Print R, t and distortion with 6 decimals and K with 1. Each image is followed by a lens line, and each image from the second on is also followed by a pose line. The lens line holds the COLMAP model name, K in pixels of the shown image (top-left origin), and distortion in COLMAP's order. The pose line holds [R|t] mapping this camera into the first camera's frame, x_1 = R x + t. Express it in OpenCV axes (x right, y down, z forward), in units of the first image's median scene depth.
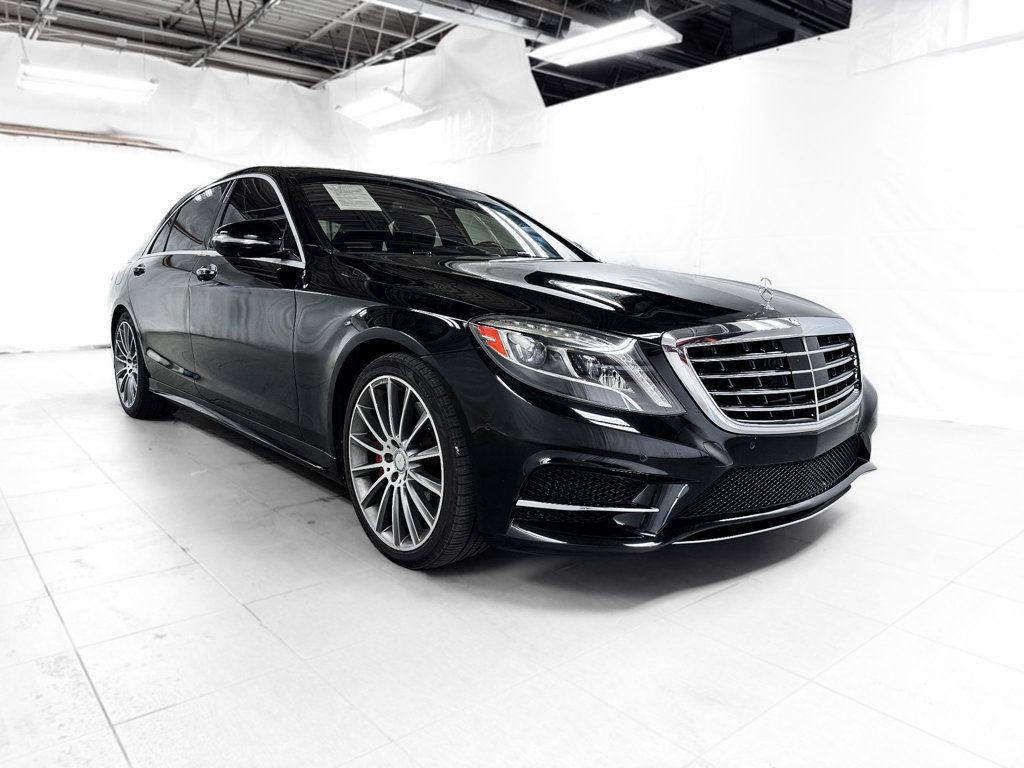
lens RADIAL K [[711.6, 0, 496.1], [0, 711.6, 381.8], [0, 0, 1]] dist [0.040199, -0.033312]
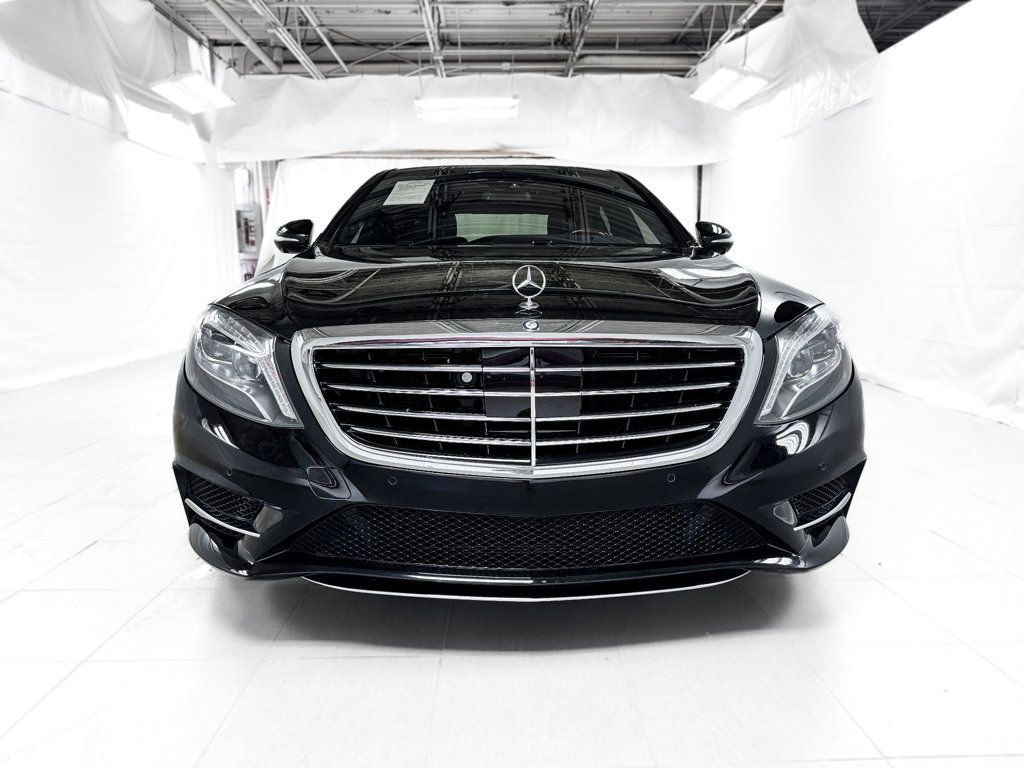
lens RADIAL K [[711.6, 0, 496.1], [0, 711.6, 381.8], [0, 0, 1]] dist [0.040199, -0.033312]
pose [[0.806500, 0.081510, -0.585589, 0.174934], [-0.077214, 0.996489, 0.032362, -0.010306], [0.586171, 0.019116, 0.809962, 0.084665]]
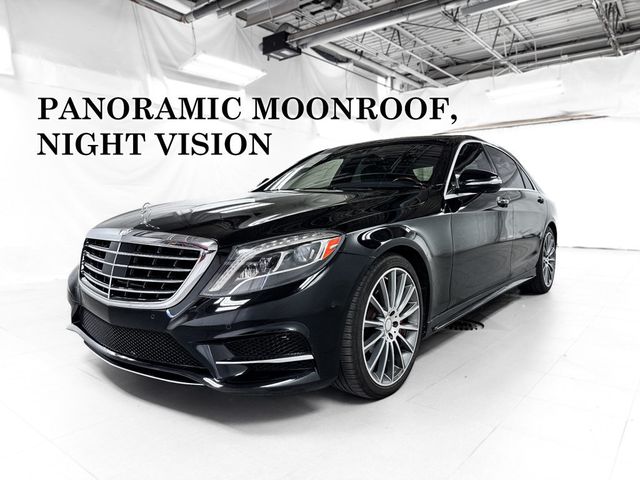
lens RADIAL K [[444.7, 0, 310.0], [0, 444.7, 238.6], [0, 0, 1]] dist [0.040199, -0.033312]
pose [[0.275922, 0.070647, -0.958580, 0.324887], [-0.125408, 0.991416, 0.036969, -0.036667], [0.952964, 0.110013, 0.282414, 0.221199]]
